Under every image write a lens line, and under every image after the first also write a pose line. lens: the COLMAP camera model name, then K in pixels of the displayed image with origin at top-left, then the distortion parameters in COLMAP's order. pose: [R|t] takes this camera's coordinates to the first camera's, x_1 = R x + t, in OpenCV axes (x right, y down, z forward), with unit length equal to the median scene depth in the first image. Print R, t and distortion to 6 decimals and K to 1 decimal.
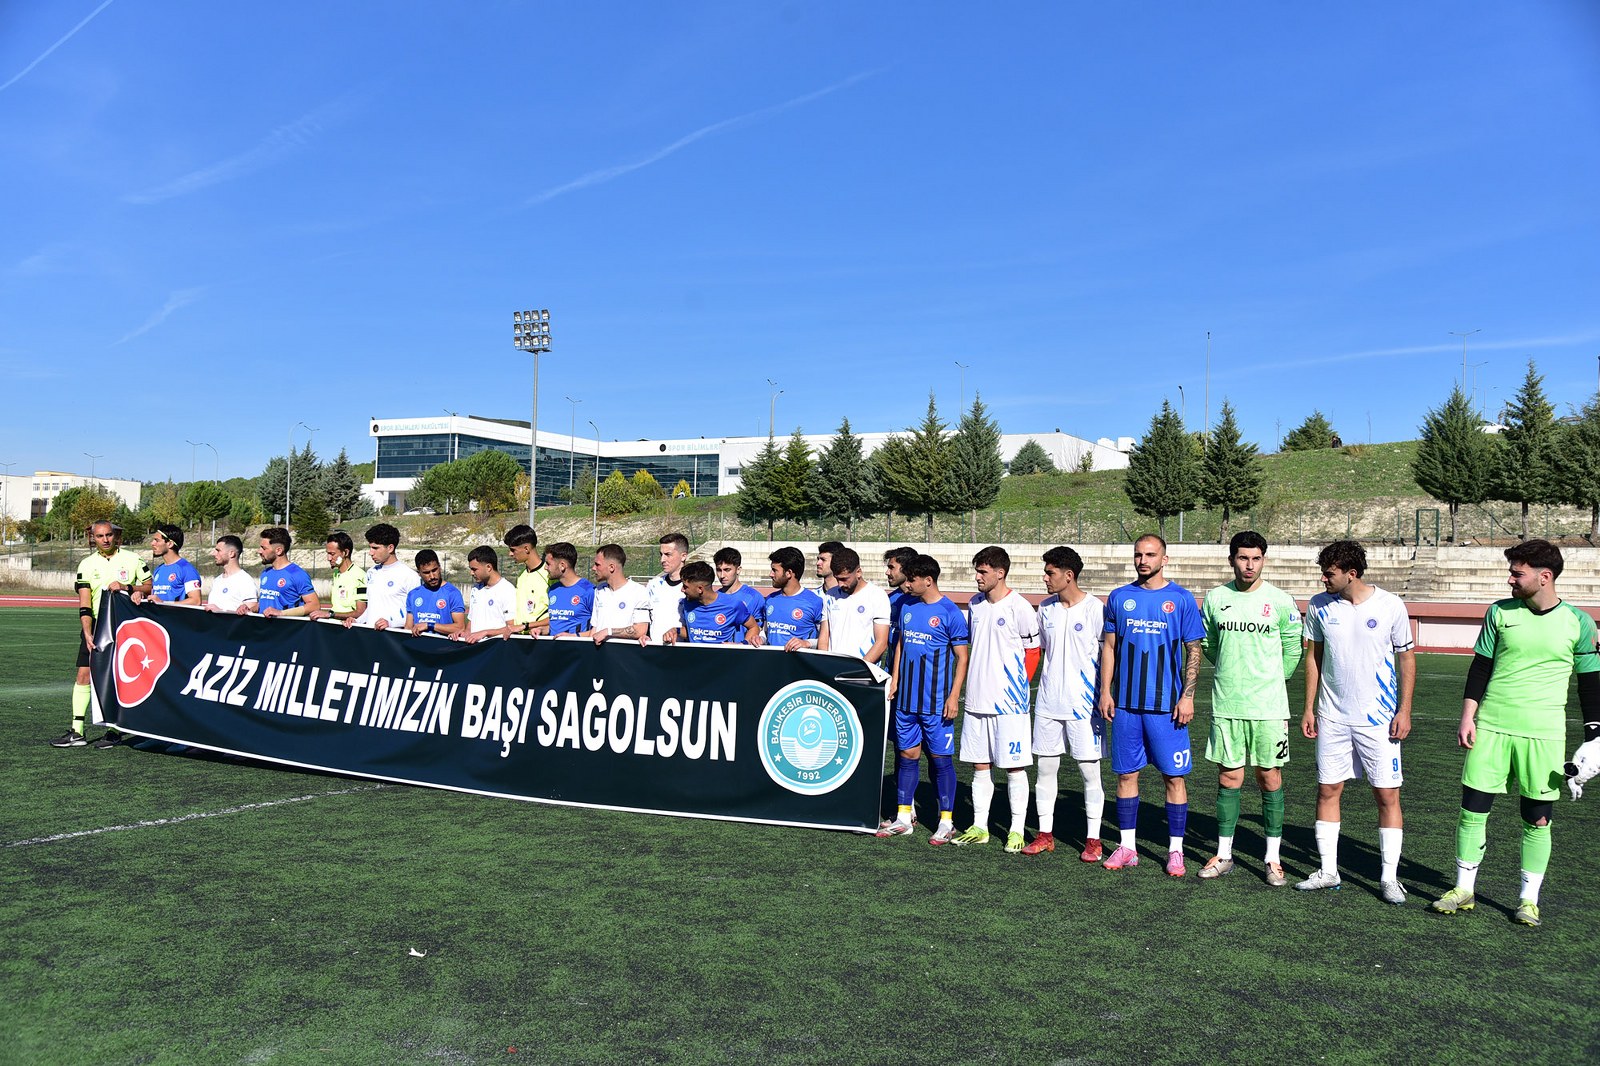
lens RADIAL K [[1431.7, 0, 800.0], [0, 1431.7, 533.0], [0, 0, 1]] dist [0.000476, 0.000564]
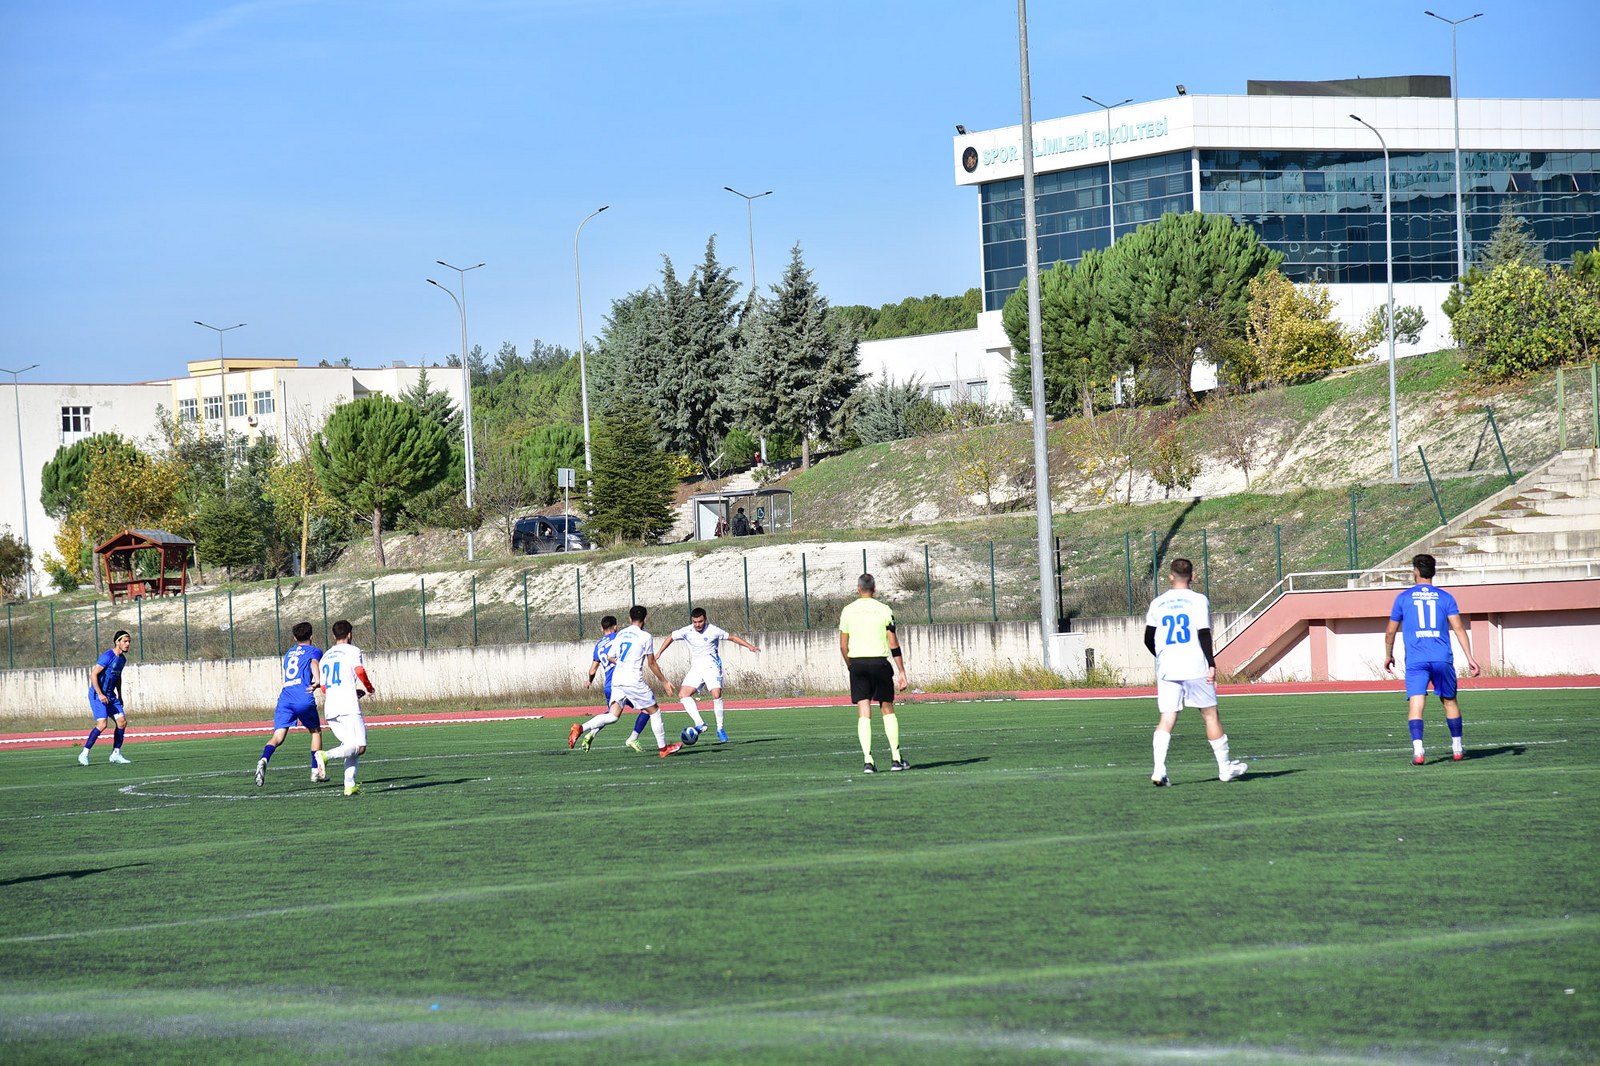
lens RADIAL K [[5542.2, 0, 800.0], [0, 5542.2, 533.0], [0, 0, 1]] dist [1.079133, 0.089527]
pose [[0.901192, -0.078352, -0.426278, 0.242843], [0.090471, 0.995865, 0.008218, -0.002011], [0.423872, -0.045972, 0.904555, -0.208718]]
